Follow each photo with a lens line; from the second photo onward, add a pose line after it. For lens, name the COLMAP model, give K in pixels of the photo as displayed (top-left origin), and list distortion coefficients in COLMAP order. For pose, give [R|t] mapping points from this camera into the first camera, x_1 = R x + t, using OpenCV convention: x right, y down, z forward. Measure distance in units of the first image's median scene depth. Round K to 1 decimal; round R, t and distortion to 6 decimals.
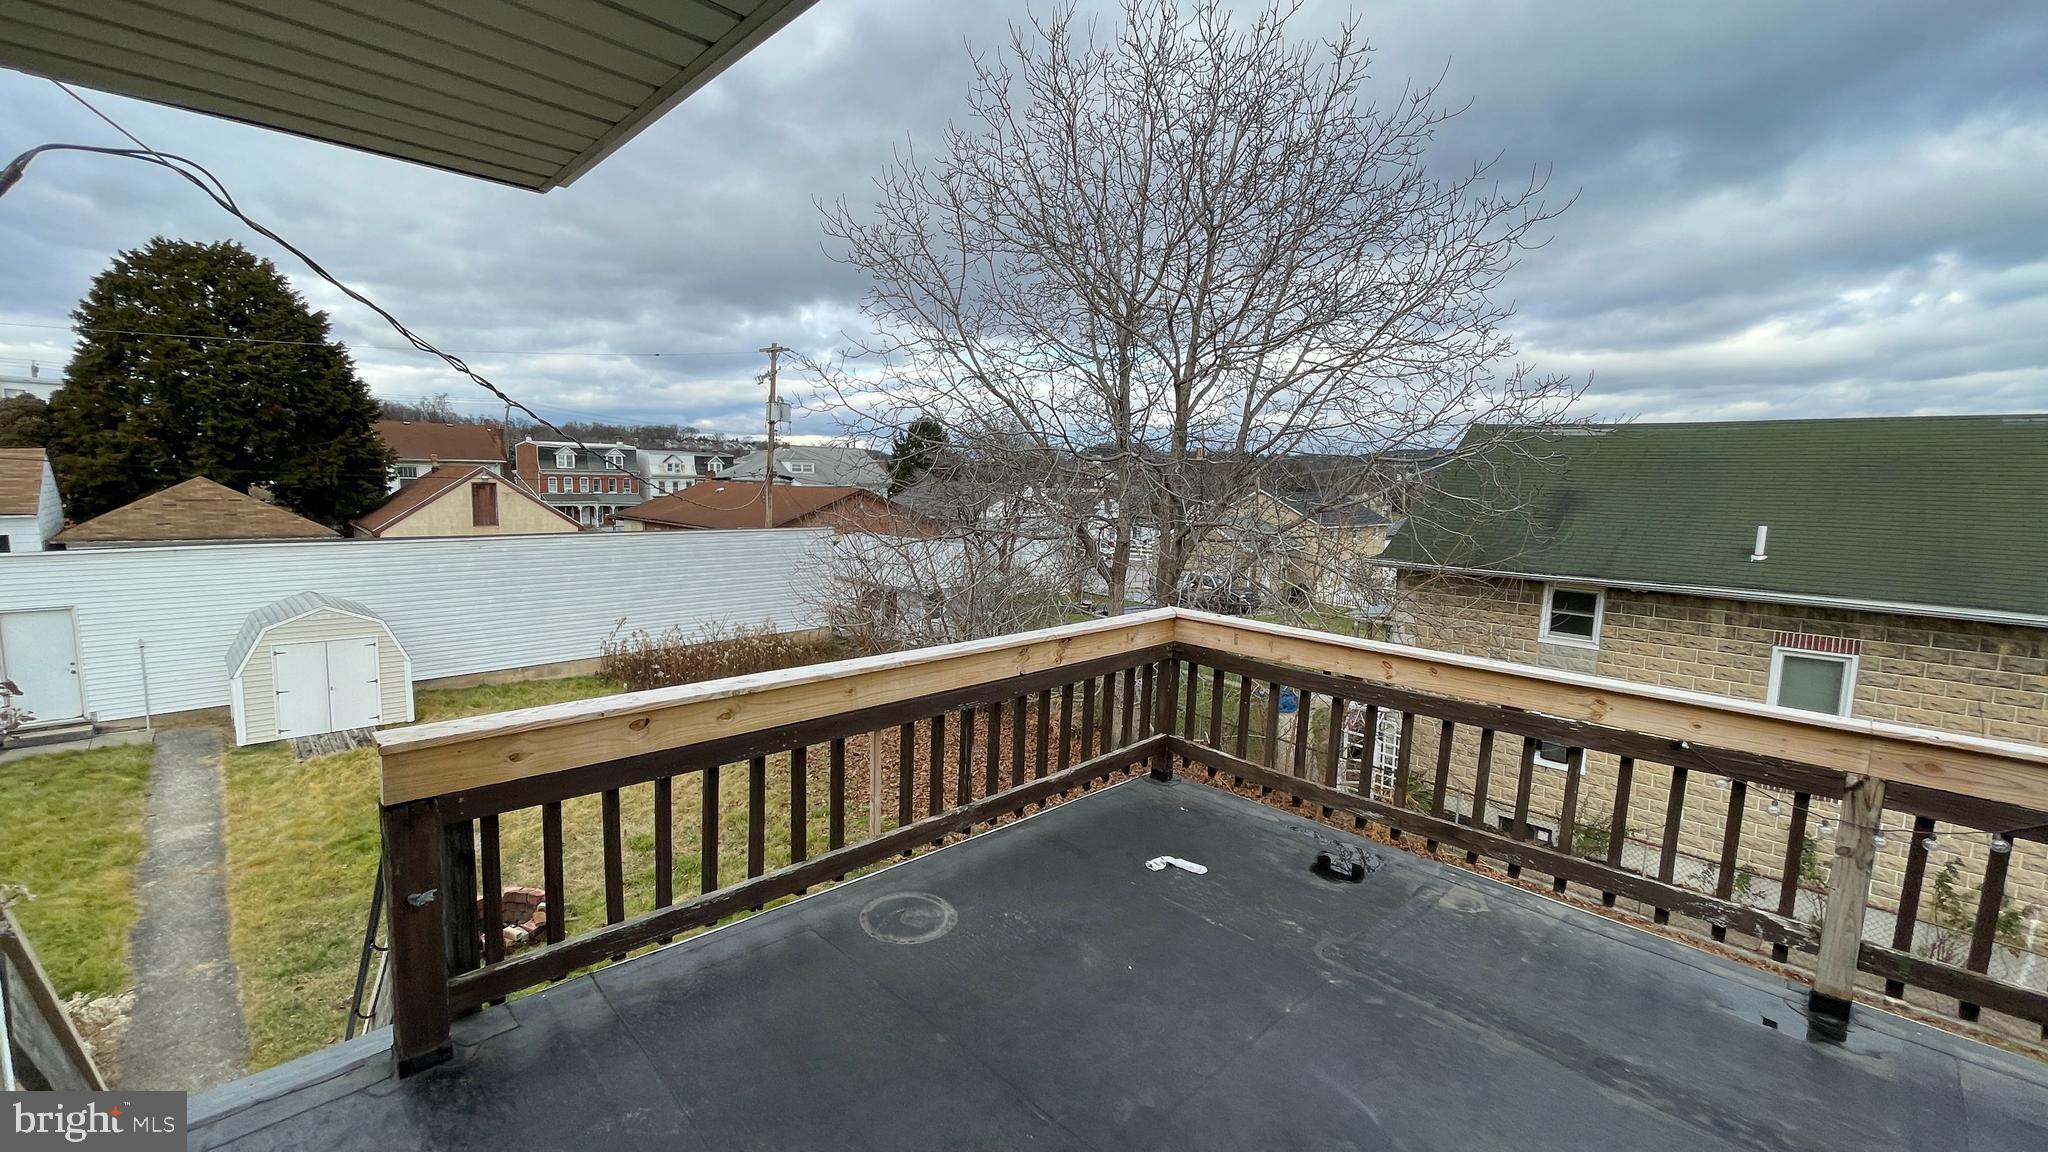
lens RADIAL K [[827.0, 0, 1016.3], [0, 827.0, 580.4], [0, 0, 1]] dist [-0.002816, 0.000543]
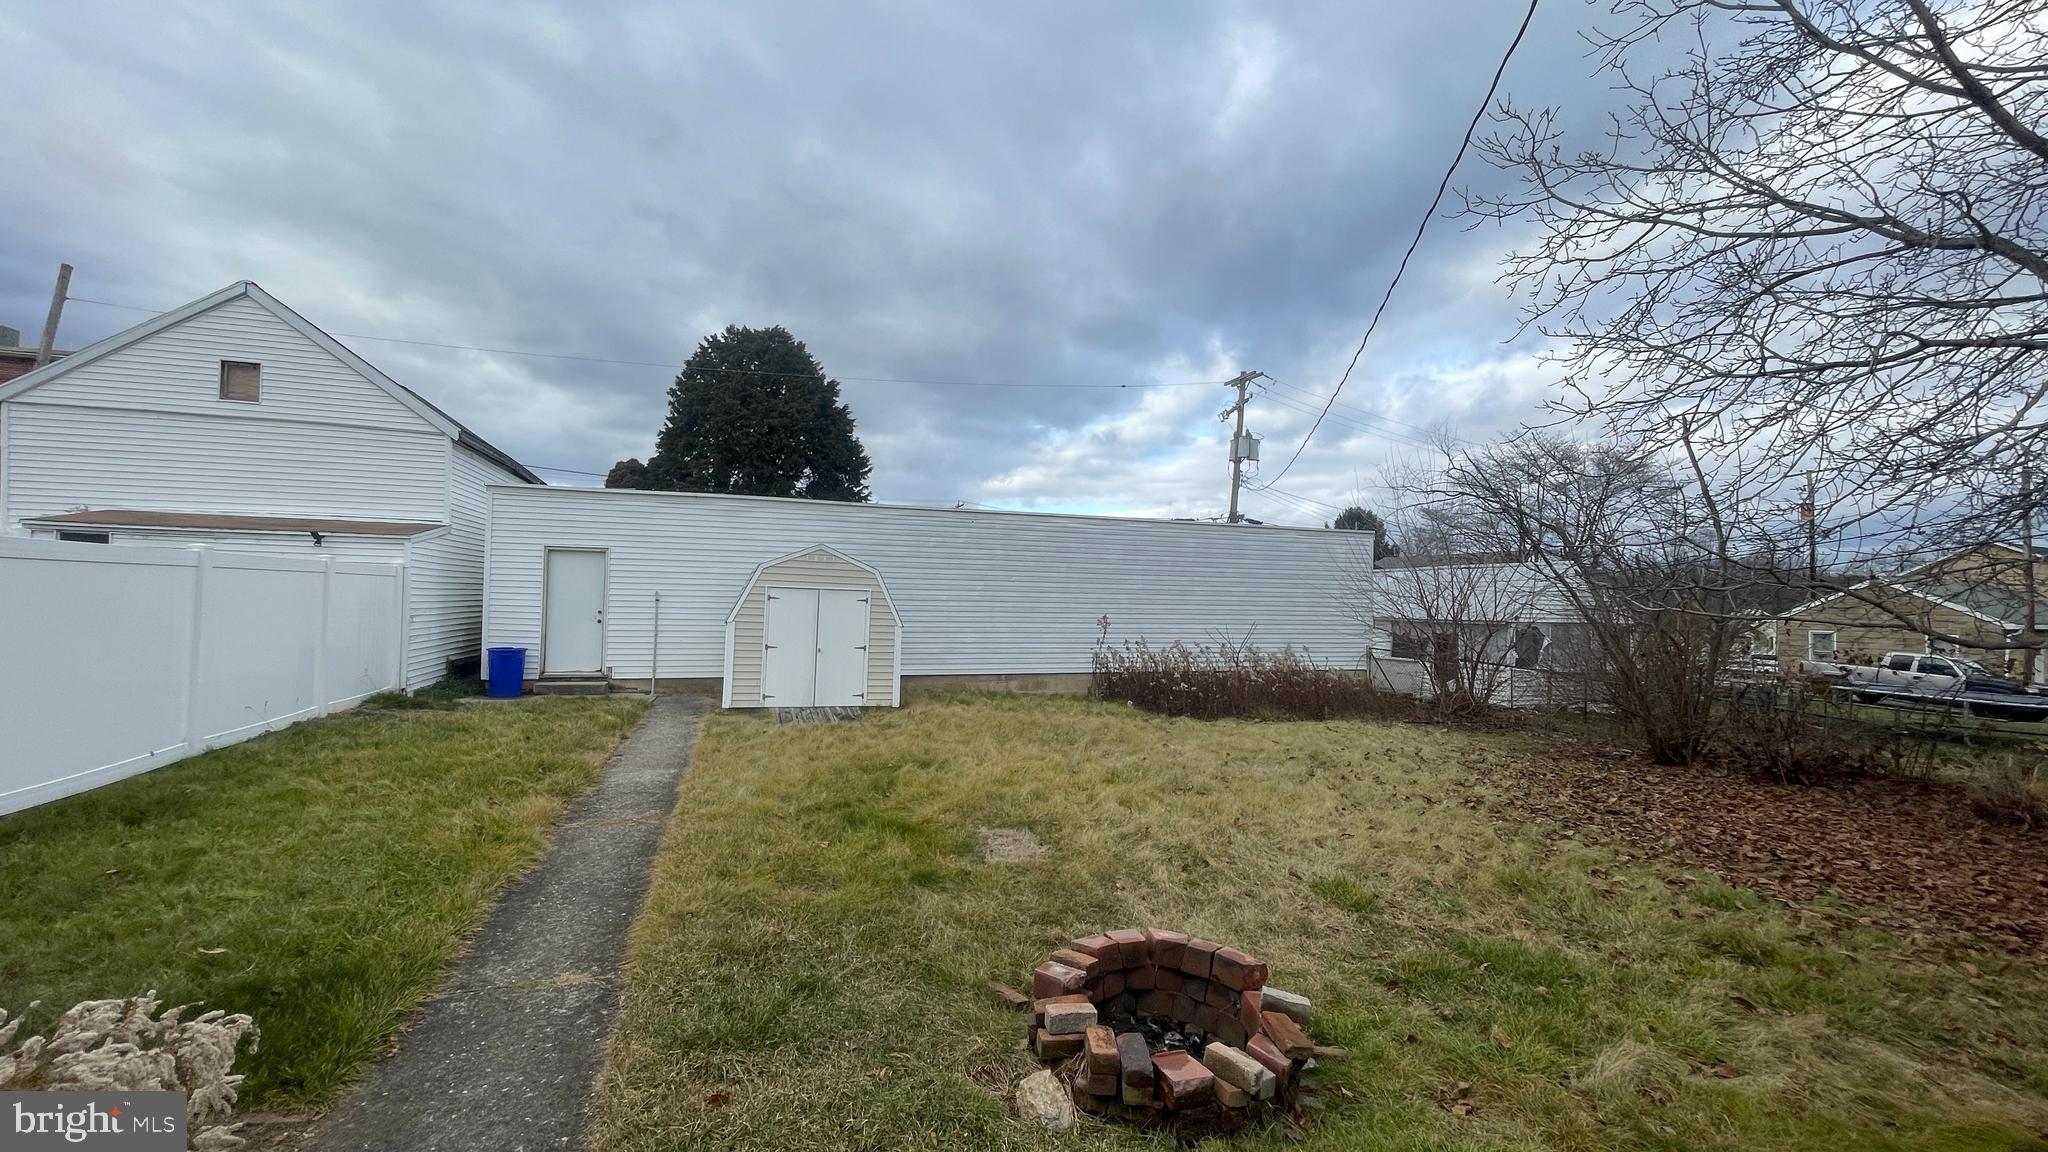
lens RADIAL K [[827.0, 0, 1013.3], [0, 827.0, 566.3], [0, 0, 1]] dist [-0.002816, 0.000543]
pose [[0.896834, -0.018385, -0.441985, -0.320701], [-0.056809, 0.986076, -0.156288, 0.171349], [0.438705, 0.165273, 0.883302, 0.379434]]
